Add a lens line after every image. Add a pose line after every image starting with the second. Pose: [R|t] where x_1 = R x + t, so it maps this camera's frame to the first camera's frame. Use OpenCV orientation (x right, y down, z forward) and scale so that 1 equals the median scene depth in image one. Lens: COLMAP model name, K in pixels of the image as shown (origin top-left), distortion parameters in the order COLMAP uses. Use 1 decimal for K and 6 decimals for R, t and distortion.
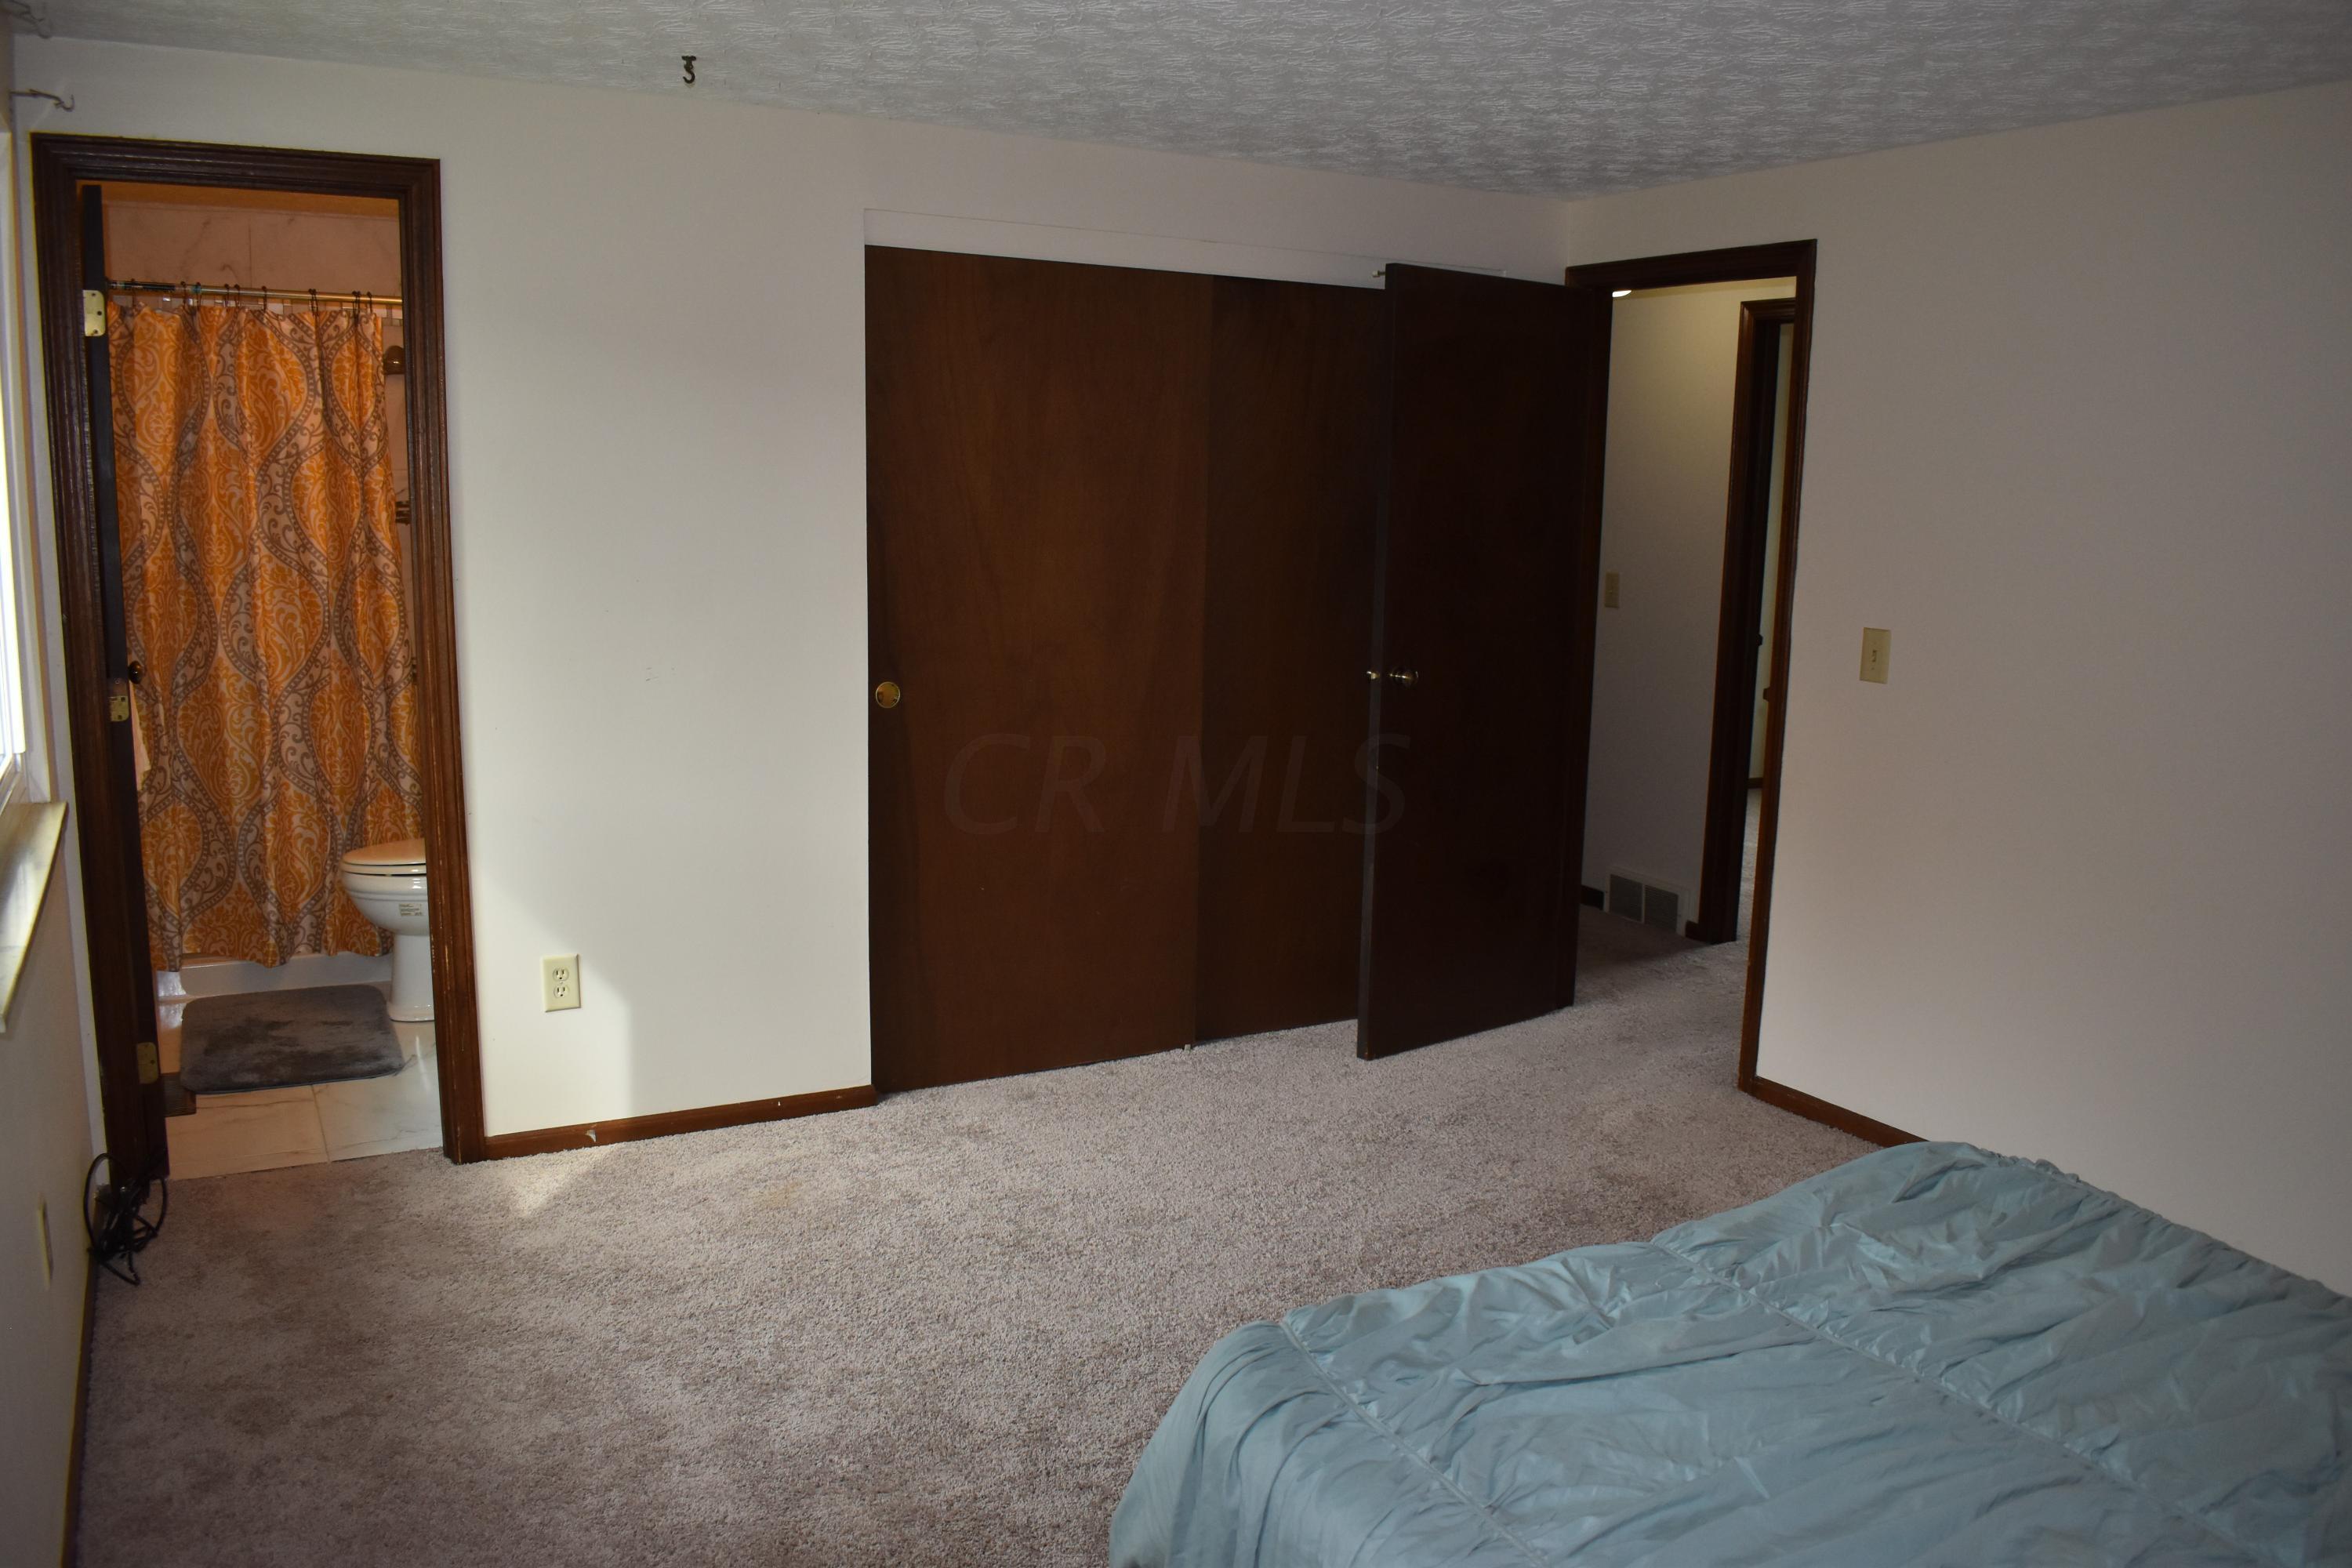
lens RADIAL K [[1826.2, 0, 1174.0], [0, 1826.2, 791.1], [0, 0, 1]] dist [-0.087467, 0.008856]
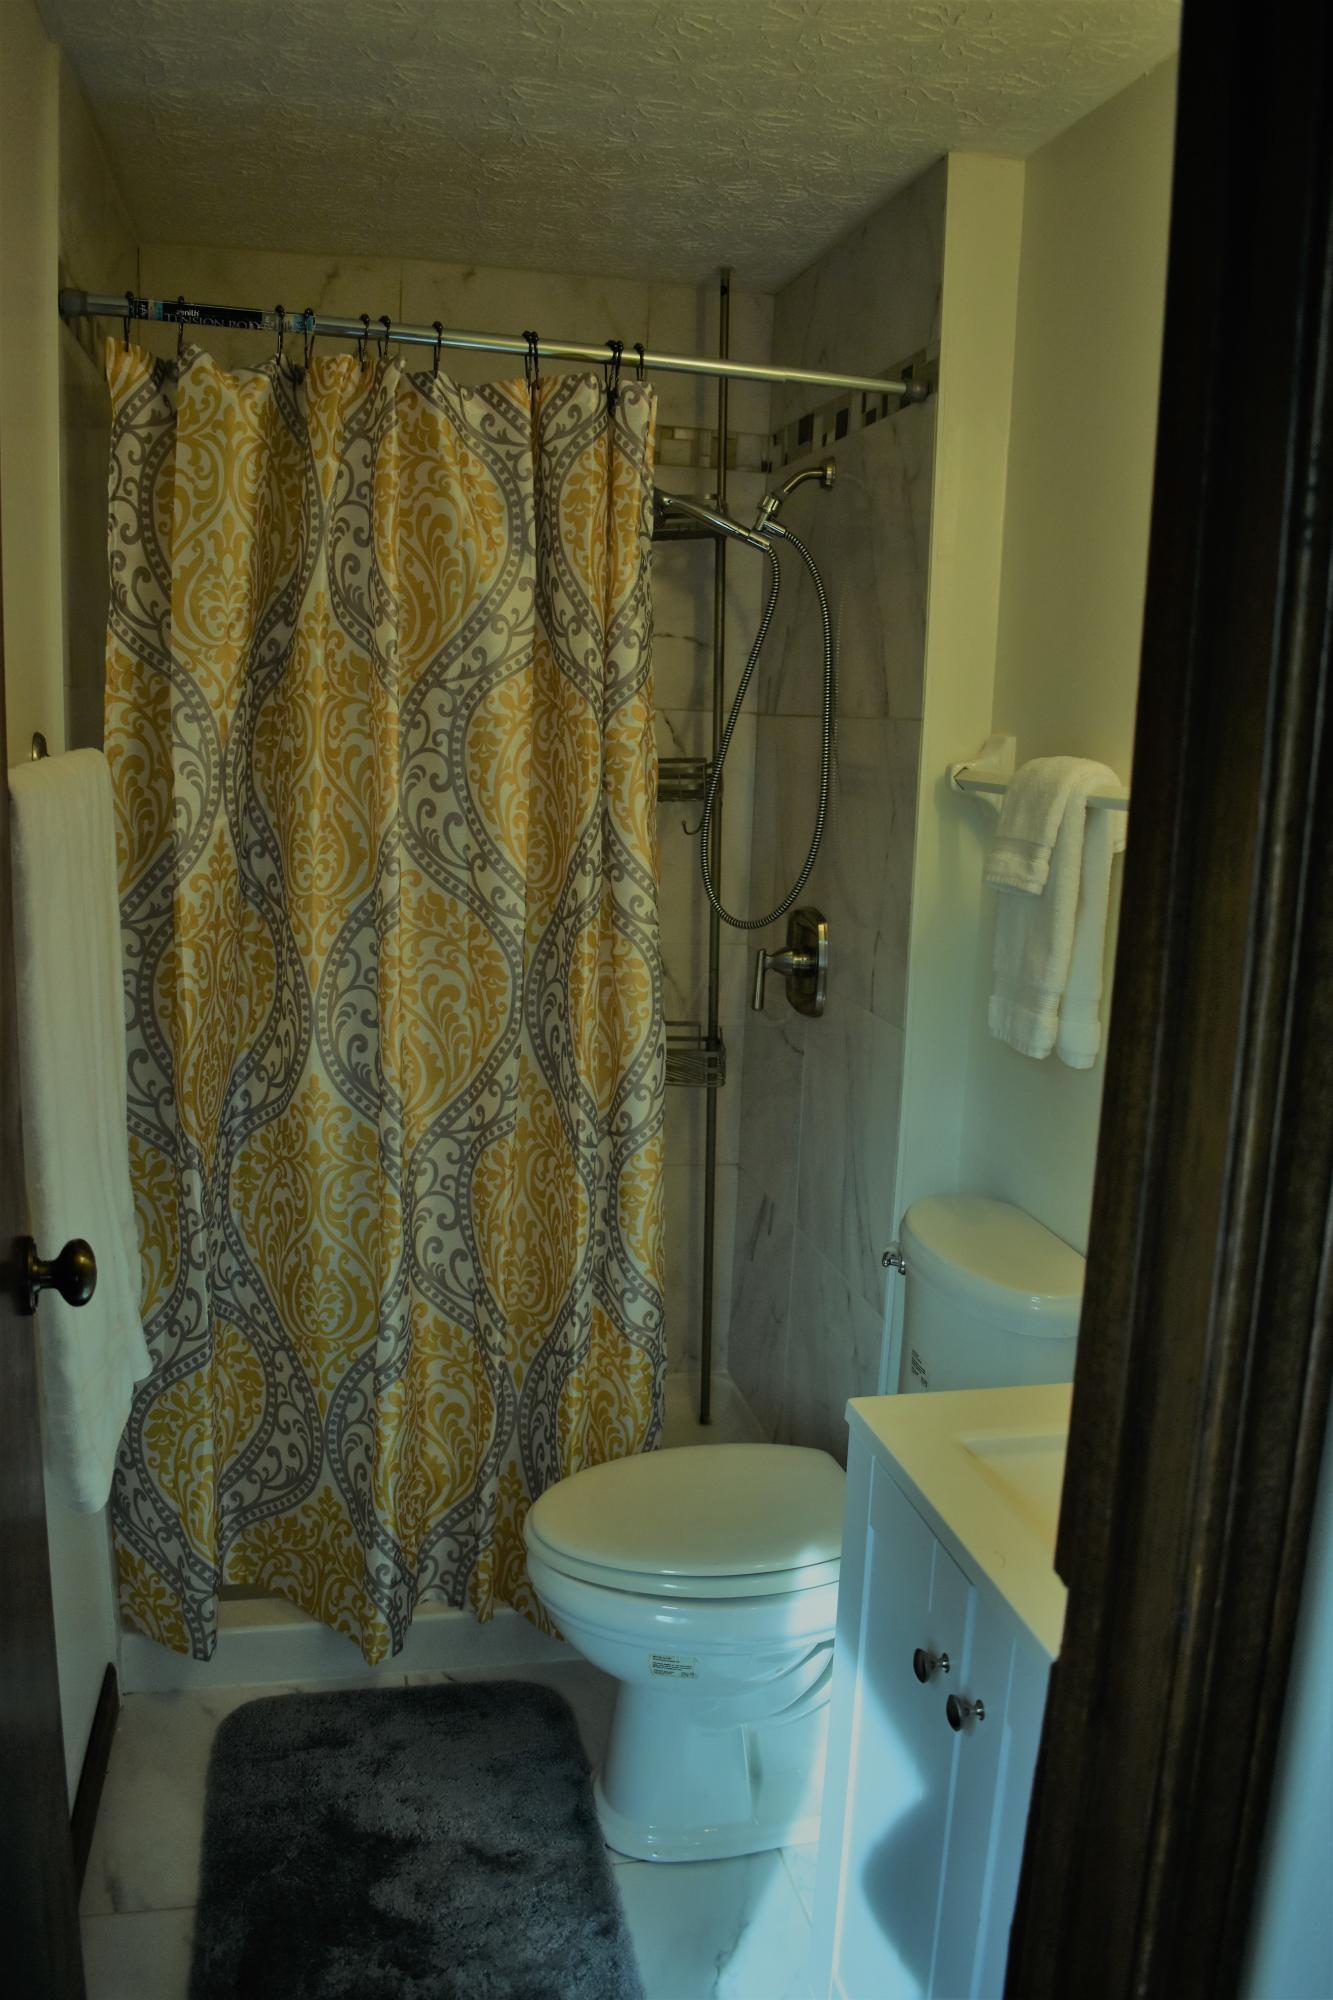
lens RADIAL K [[1552.9, 0, 672.7], [0, 1552.9, 1002.3], [0, 0, 1]] dist [-0.087467, 0.008856]
pose [[0.963597, 0.060408, -0.260445, -0.323073], [-0.060325, 0.998144, 0.008320, -0.104046], [0.260464, 0.007694, 0.965453, 0.600667]]
